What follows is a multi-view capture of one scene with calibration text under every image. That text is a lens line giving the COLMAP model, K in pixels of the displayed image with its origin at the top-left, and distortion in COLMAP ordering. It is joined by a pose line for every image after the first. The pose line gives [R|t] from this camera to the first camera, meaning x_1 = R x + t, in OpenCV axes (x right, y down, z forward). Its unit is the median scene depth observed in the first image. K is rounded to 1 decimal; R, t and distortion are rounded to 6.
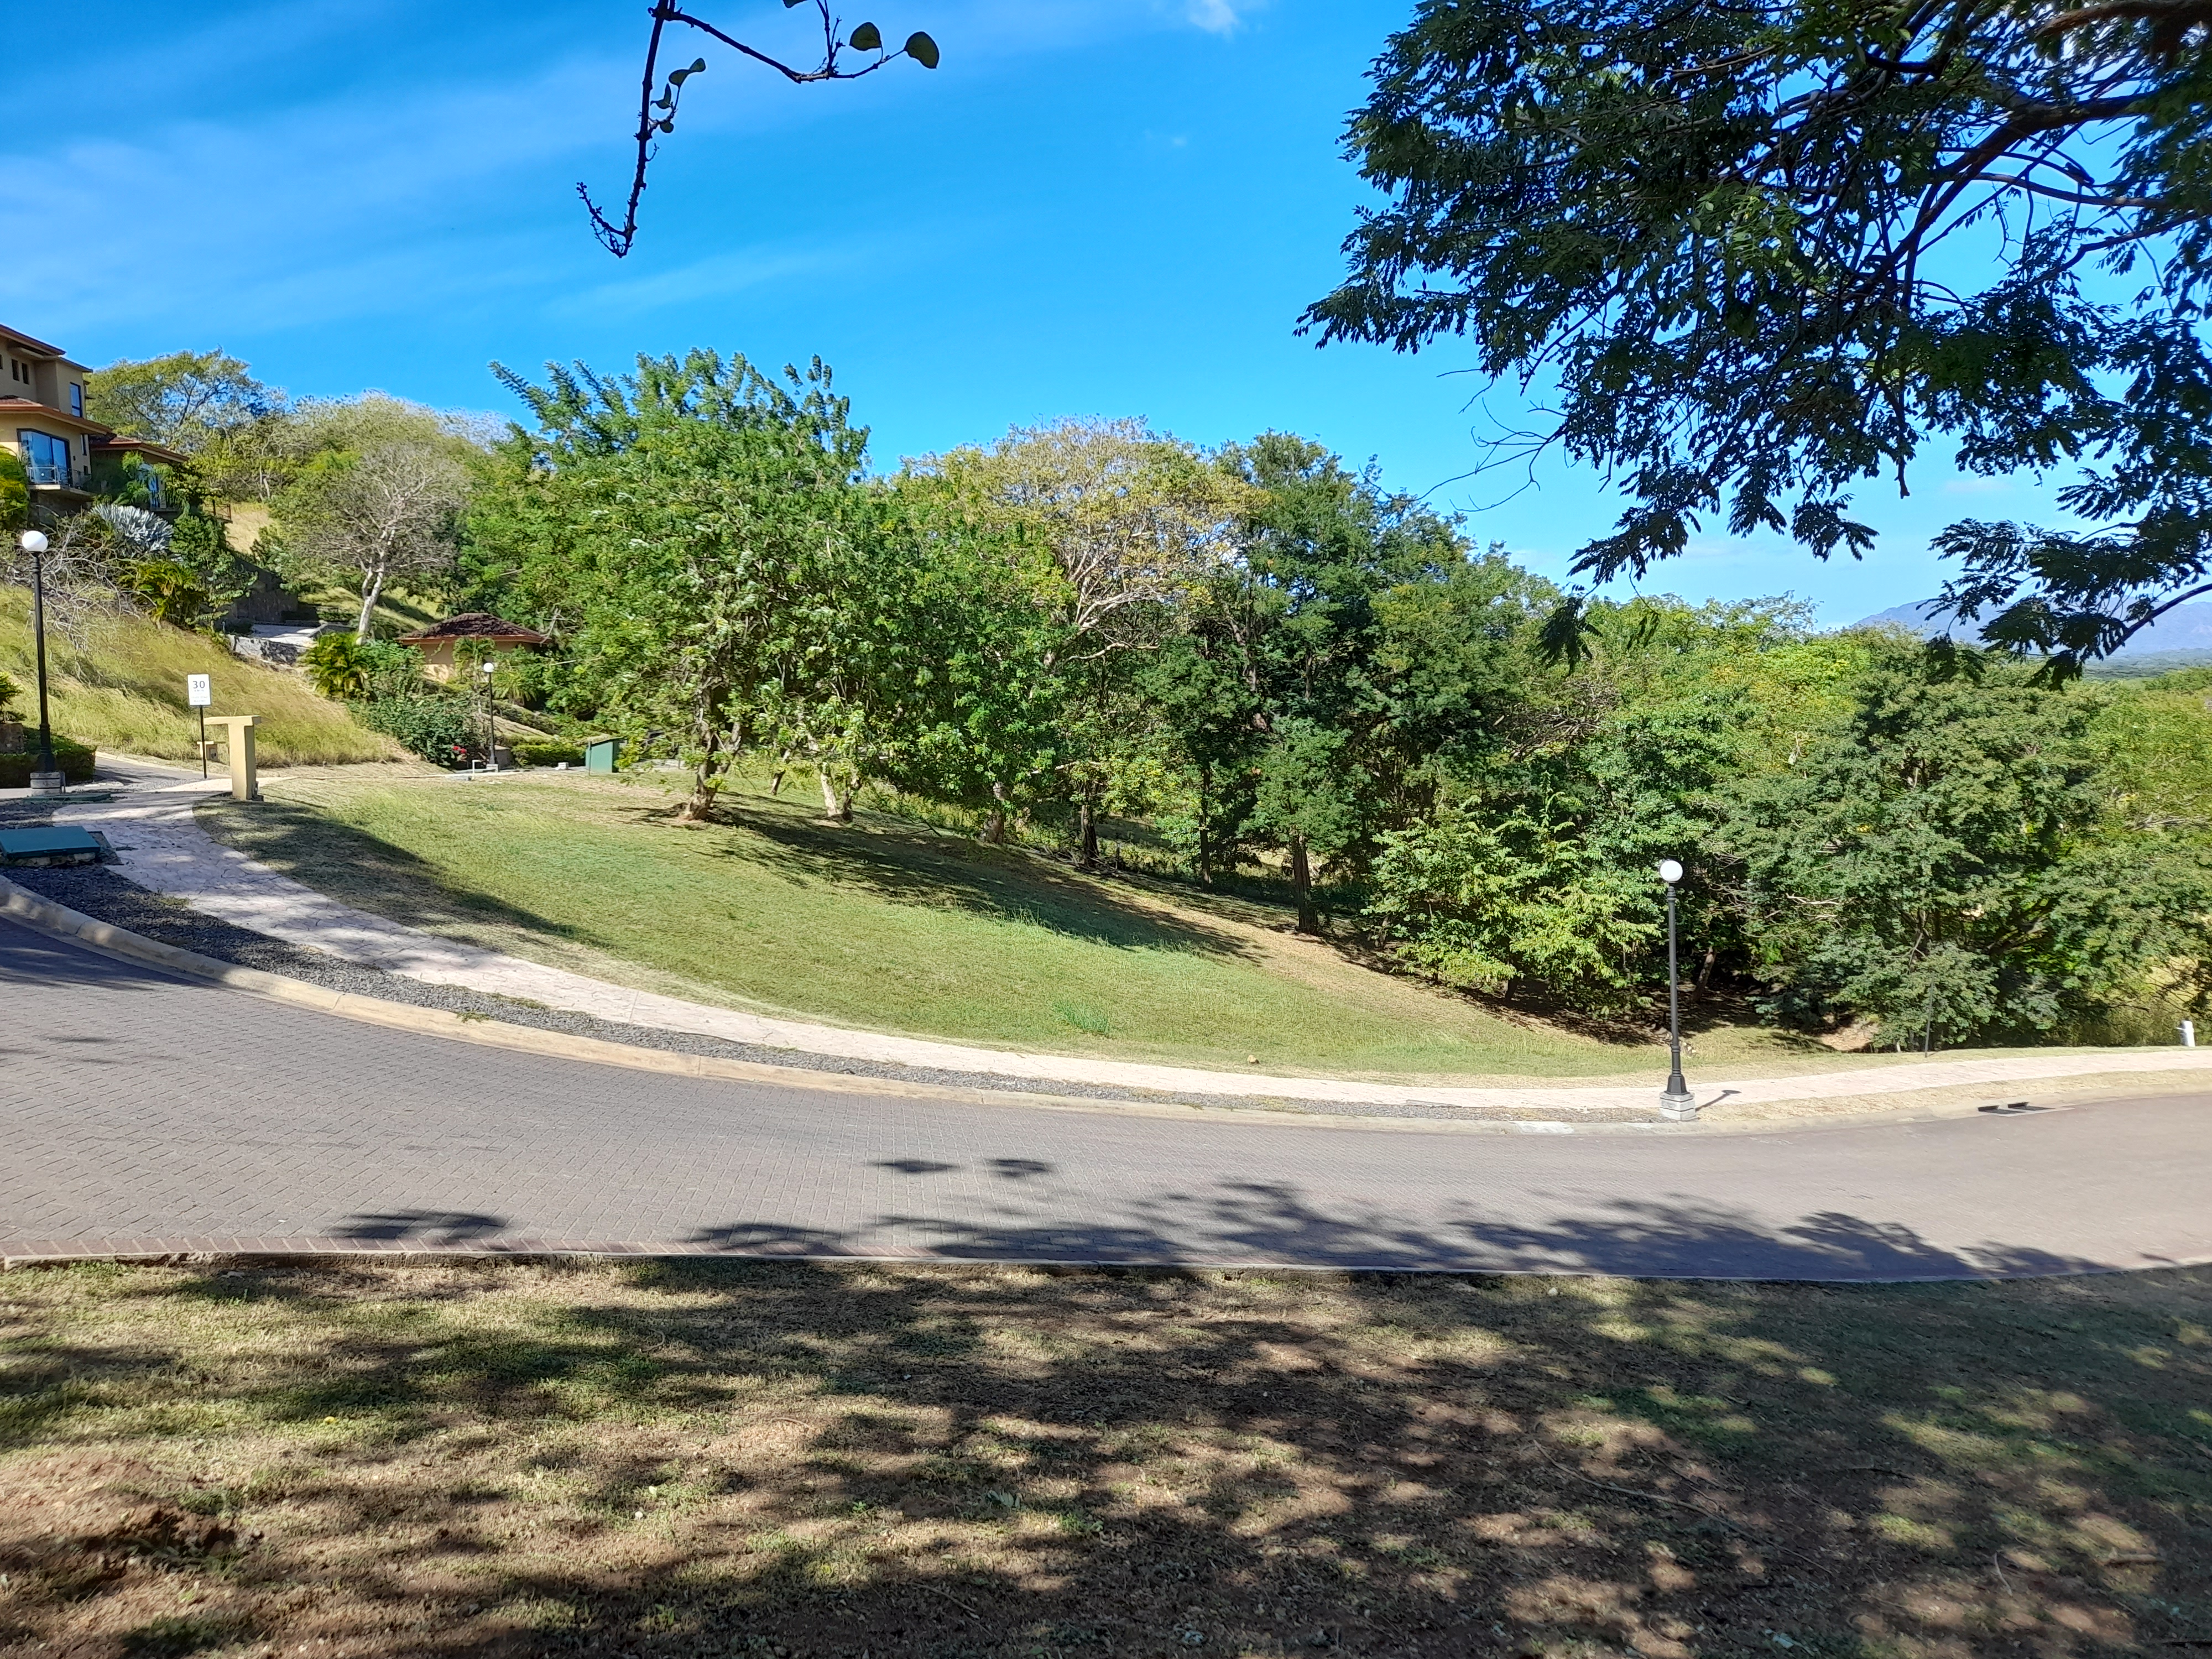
lens RADIAL K [[1609.0, 0, 1082.5], [0, 1609.0, 828.6], [0, 0, 1]] dist [0.054633, -0.061584]
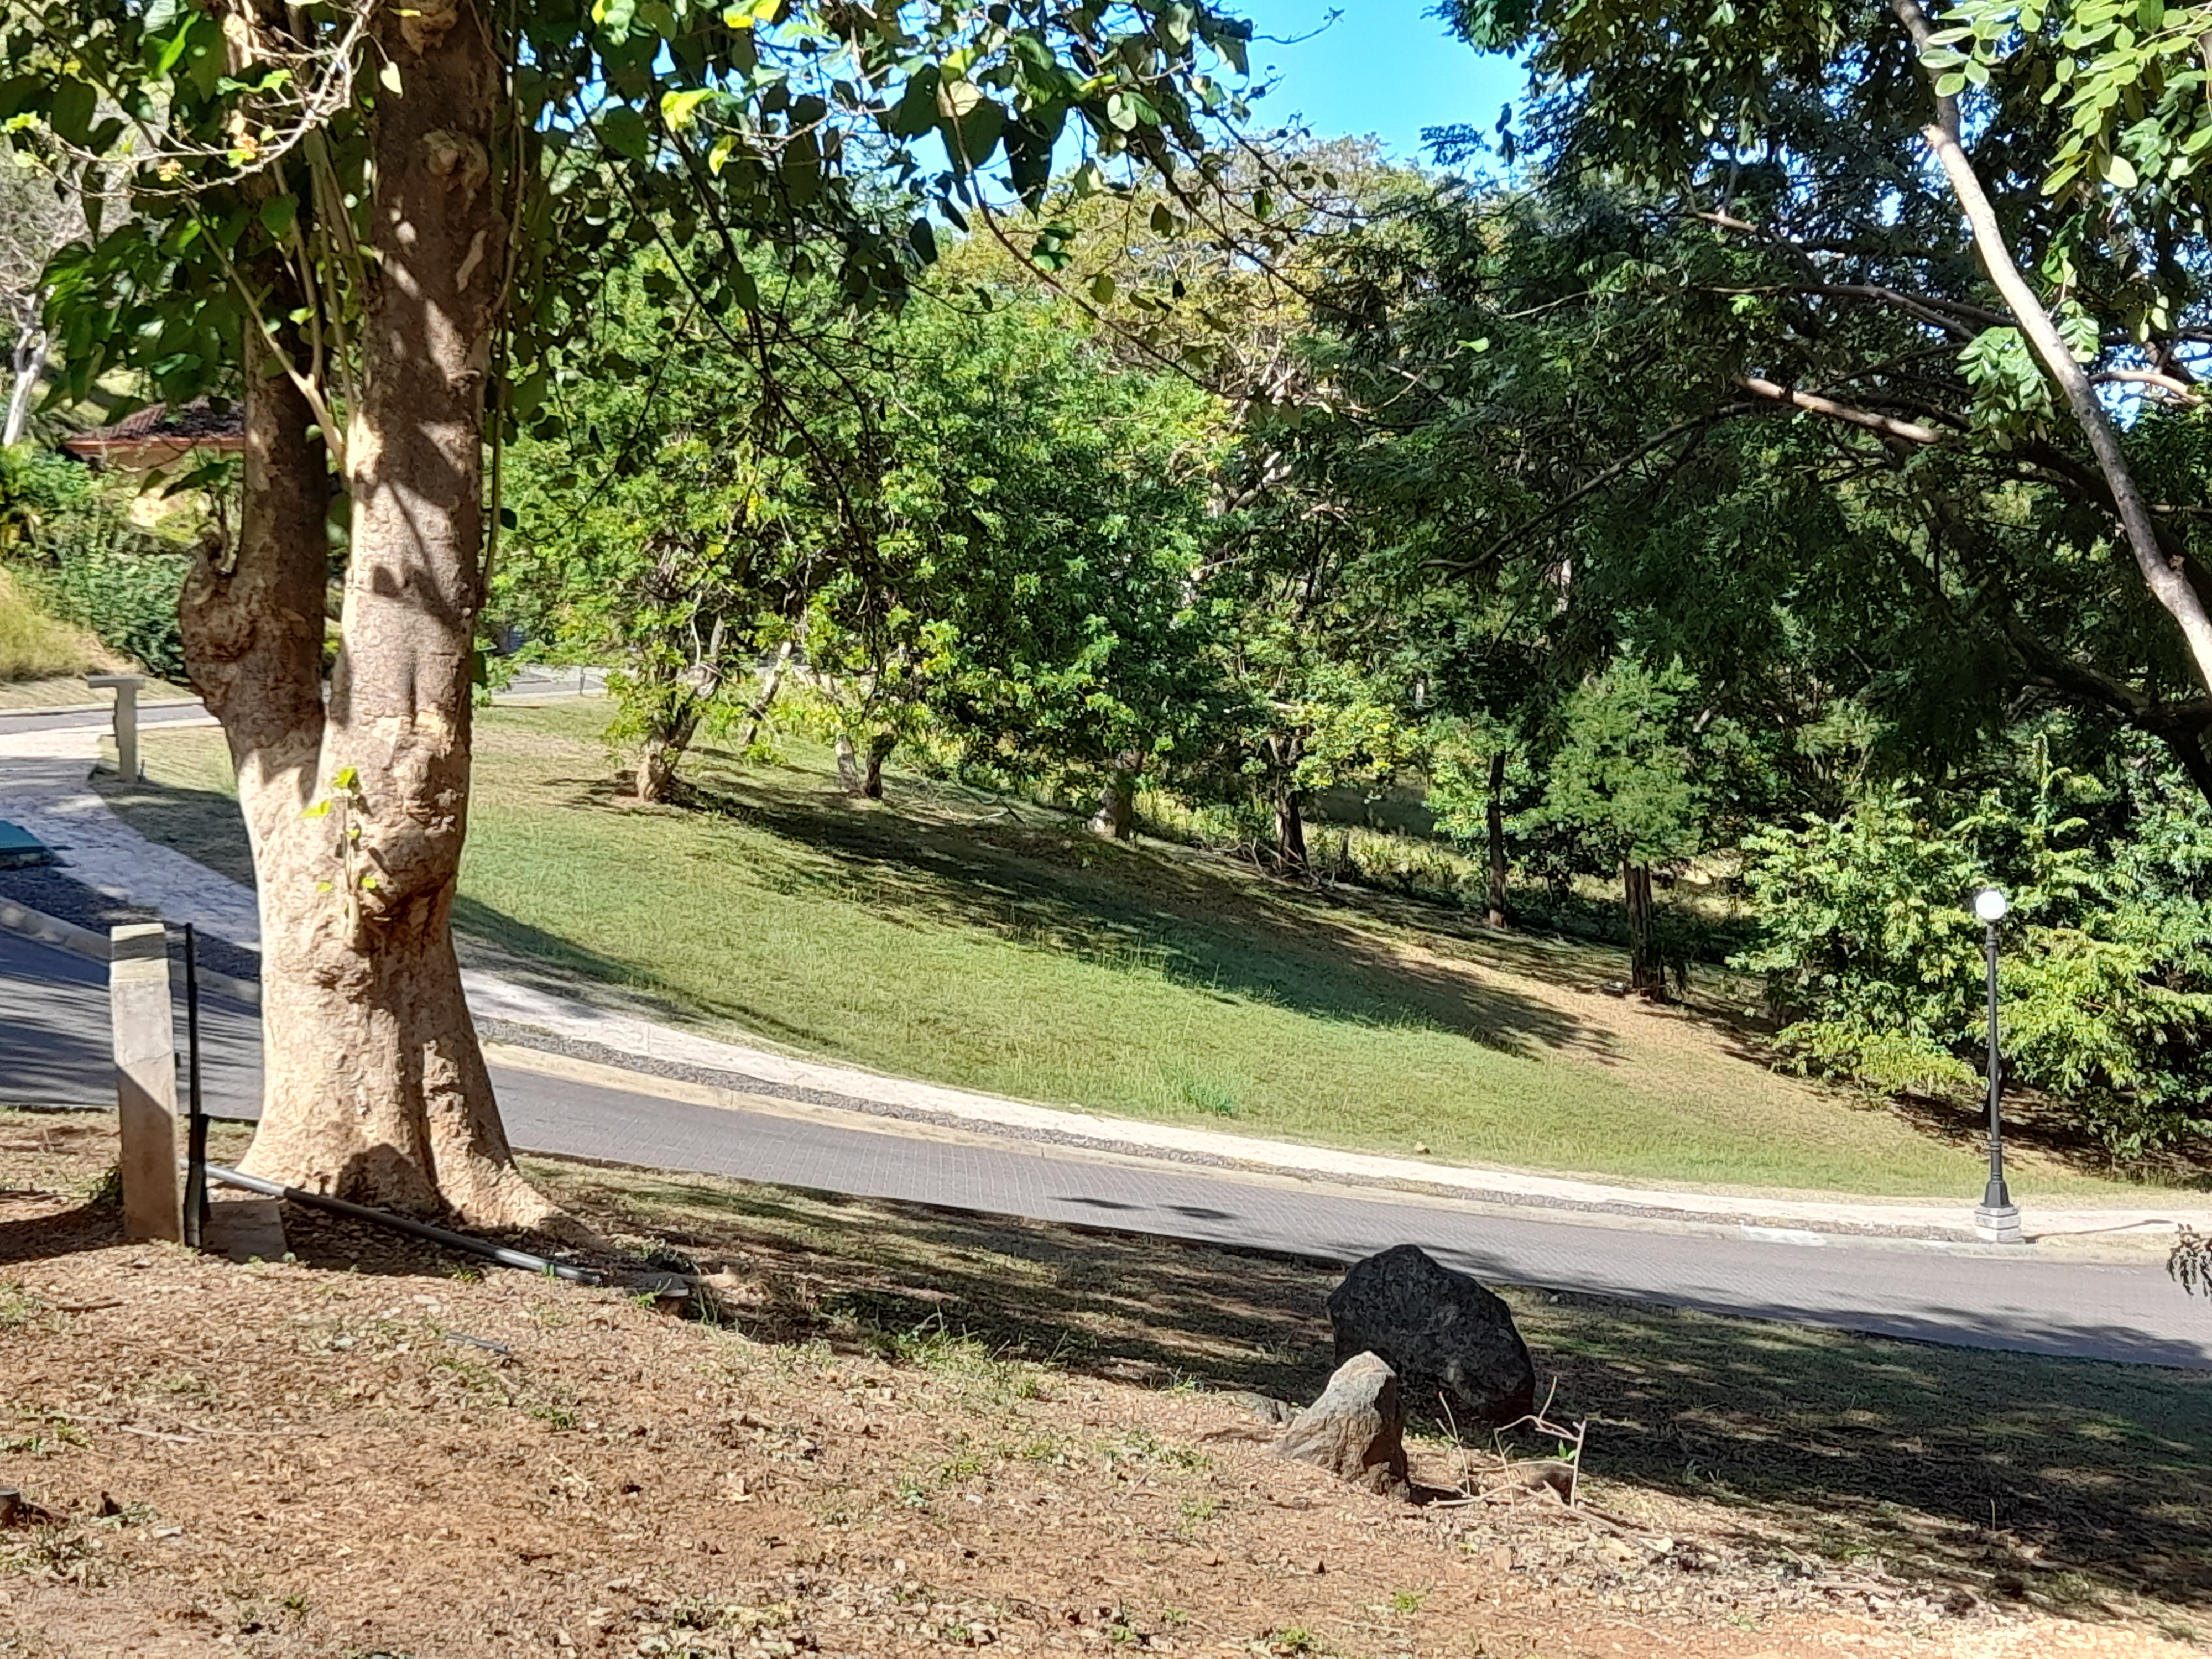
lens RADIAL K [[1609.0, 0, 1082.5], [0, 1609.0, 828.6], [0, 0, 1]] dist [0.054633, -0.061584]
pose [[0.999321, 0.016991, -0.032696, -0.046968], [-0.017493, 0.999733, -0.015120, 0.014501], [0.032431, 0.015682, 0.999351, 0.387017]]
